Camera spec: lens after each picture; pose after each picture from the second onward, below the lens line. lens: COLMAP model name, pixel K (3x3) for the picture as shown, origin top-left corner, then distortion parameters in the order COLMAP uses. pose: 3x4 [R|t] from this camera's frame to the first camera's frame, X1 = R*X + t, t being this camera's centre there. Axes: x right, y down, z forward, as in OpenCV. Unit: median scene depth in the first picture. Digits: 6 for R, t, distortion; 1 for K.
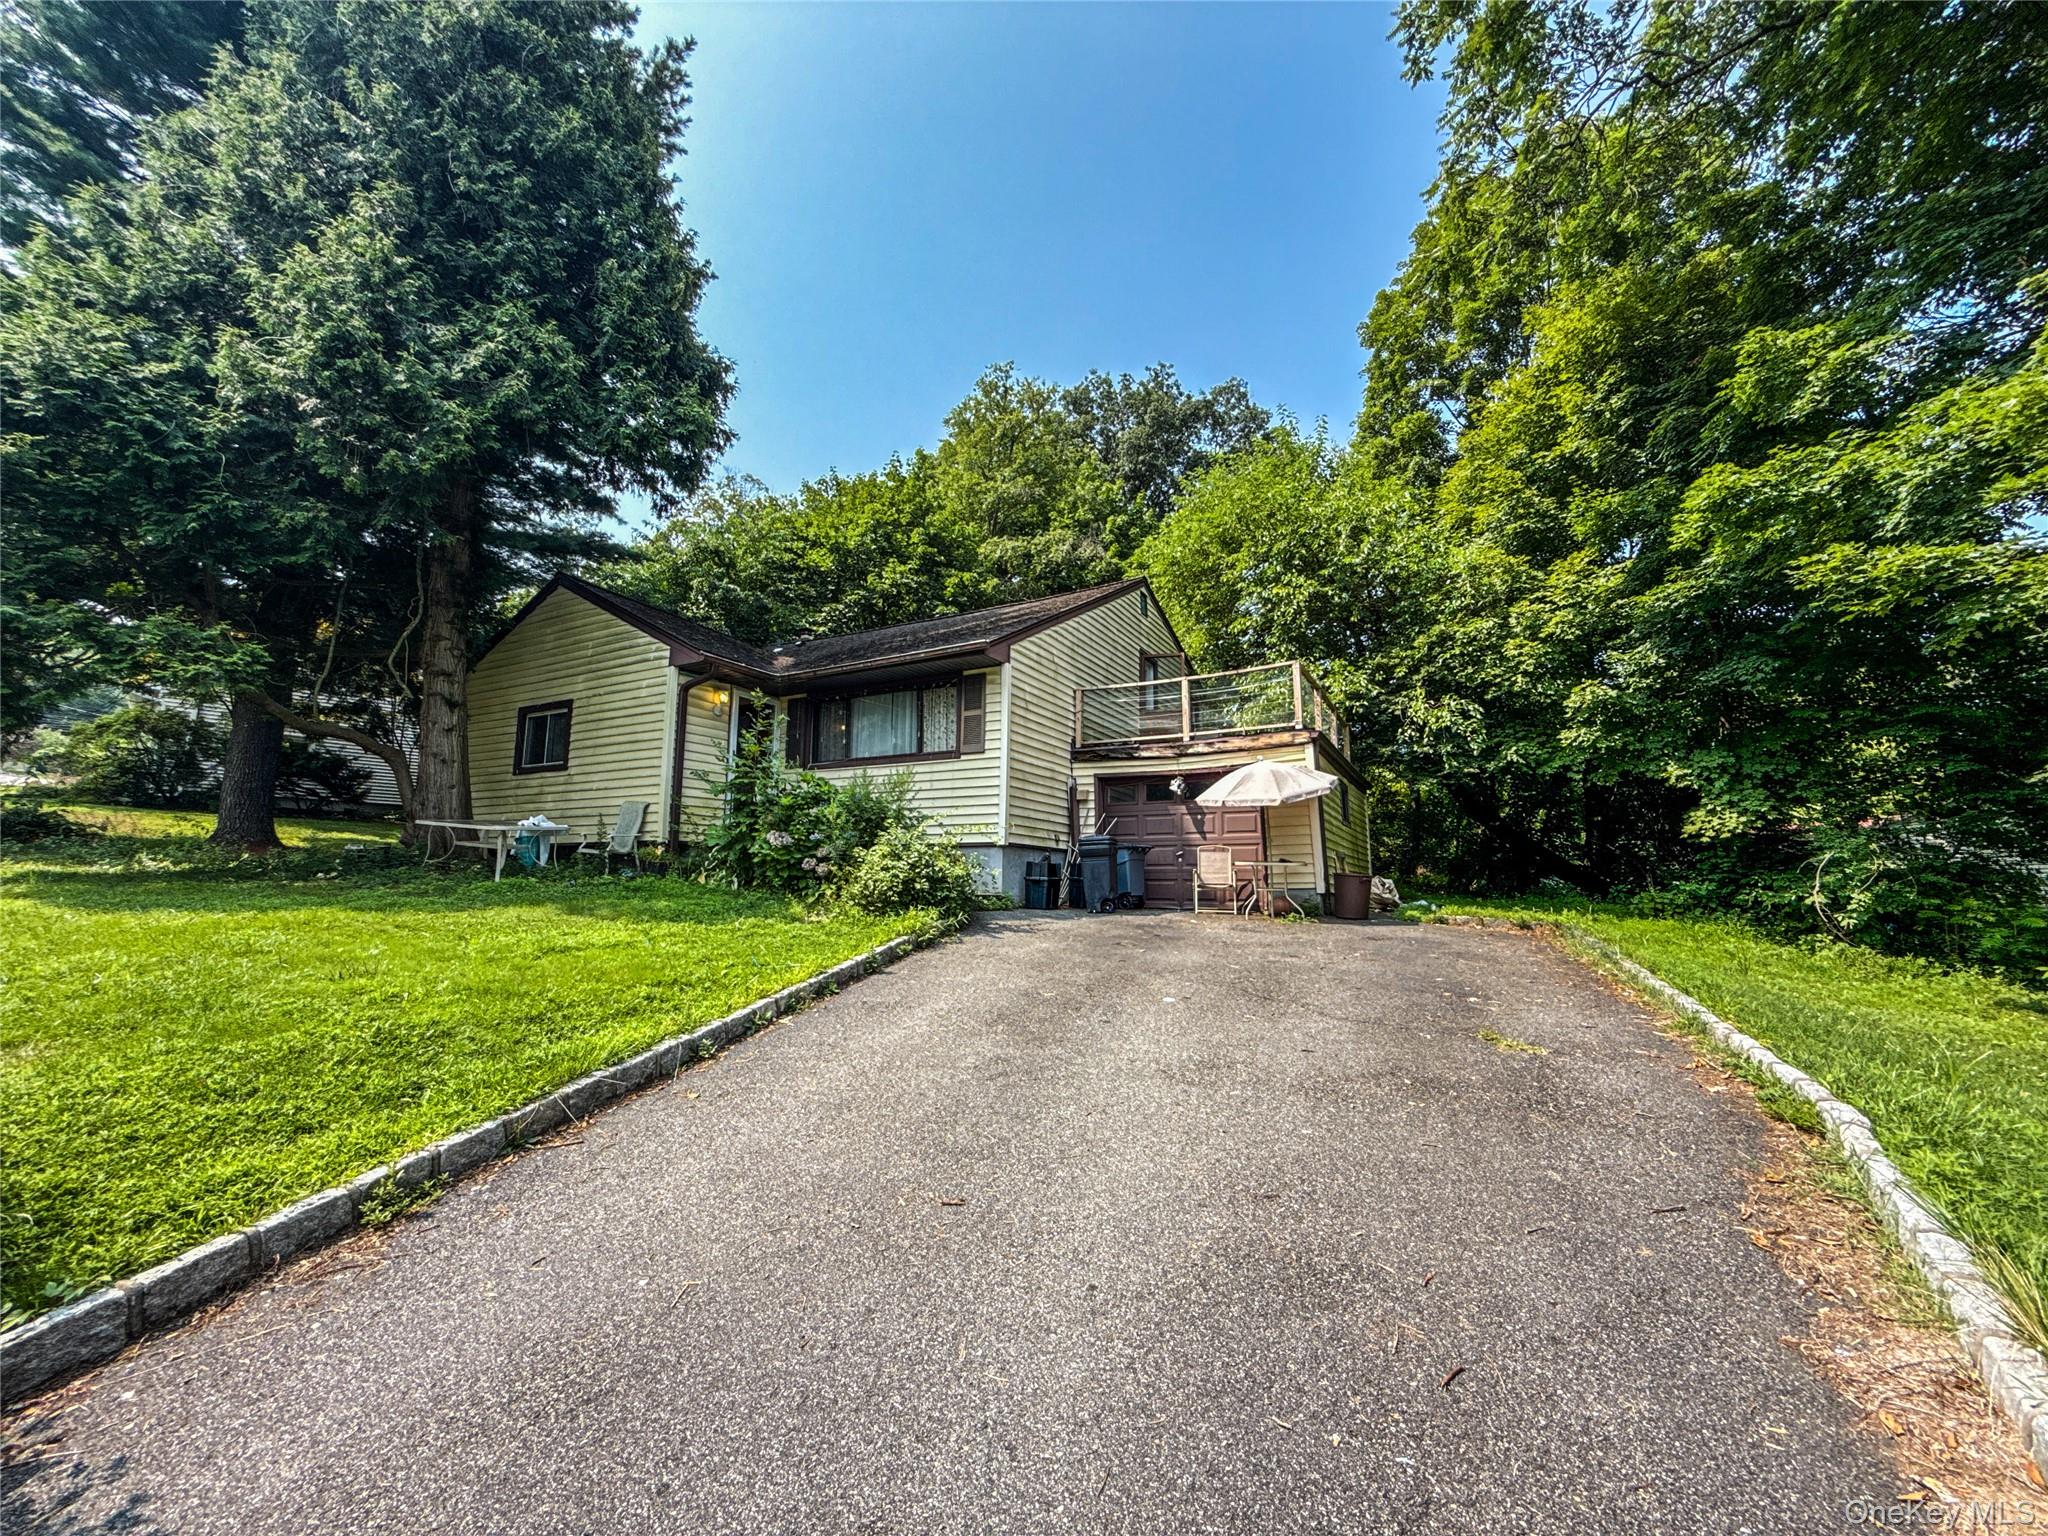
lens RADIAL K [[818.6, 0, 1024.0], [0, 818.6, 768.0], [0, 0, 1]] dist [0.001378, -0.000473]
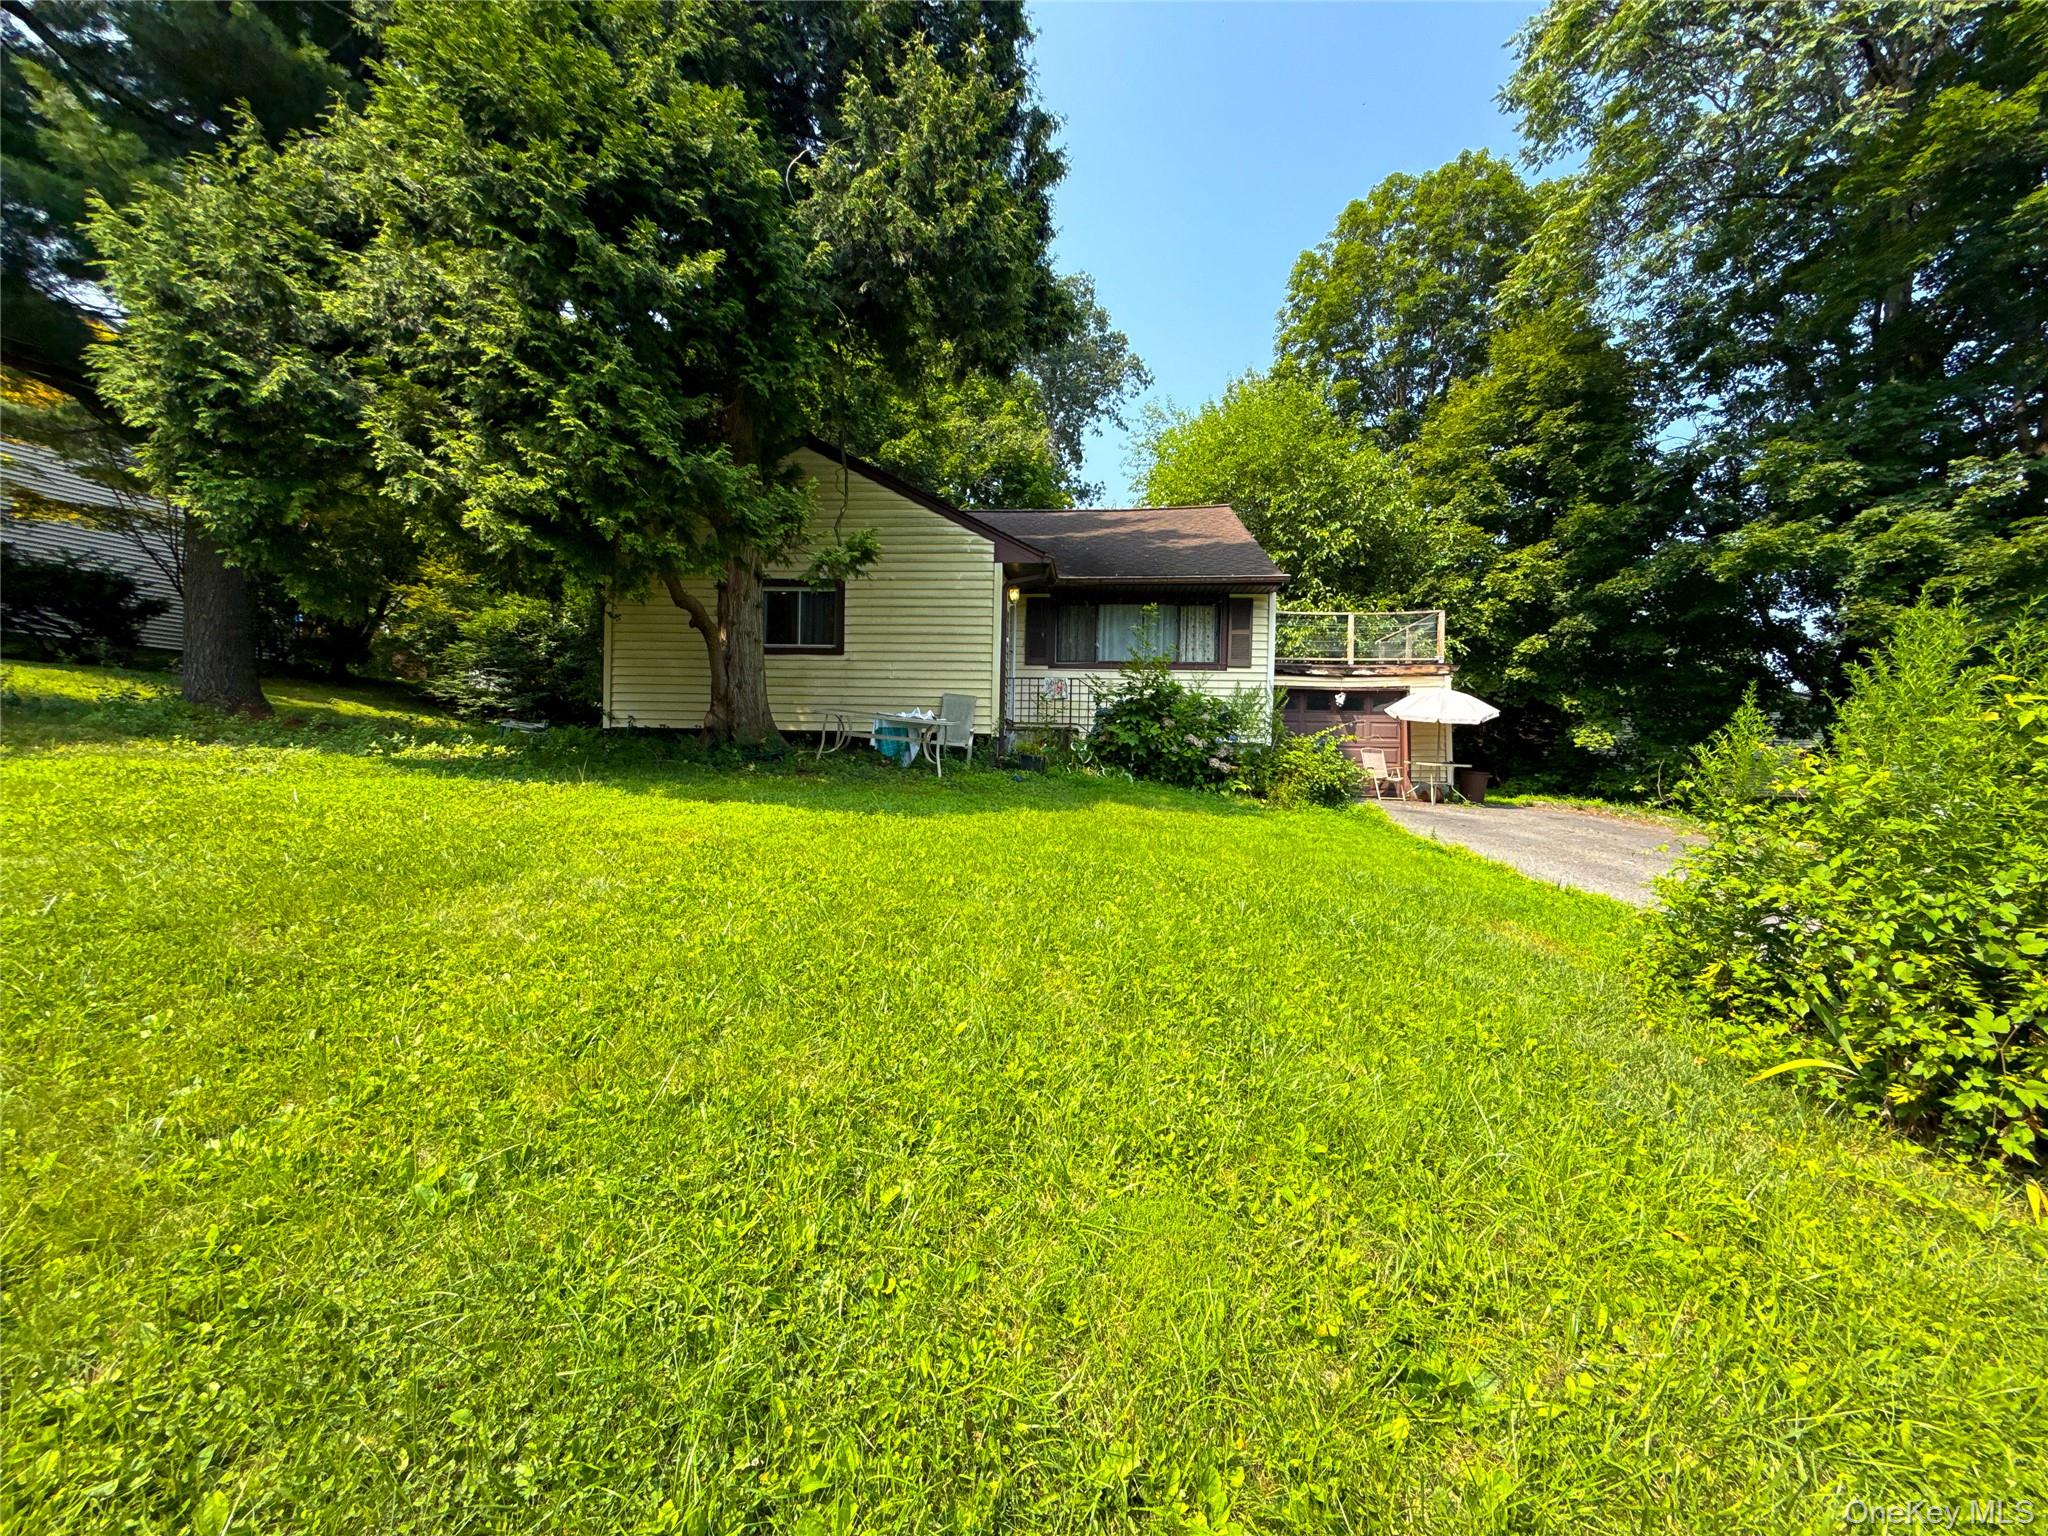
lens RADIAL K [[818.6, 0, 1024.0], [0, 818.6, 768.0], [0, 0, 1]] dist [0.001378, -0.000473]
pose [[0.914824, 0.008454, 0.403764, -0.759082], [-0.071317, 0.987450, 0.140911, -0.016910], [-0.397506, -0.157704, 0.903946, 0.032813]]
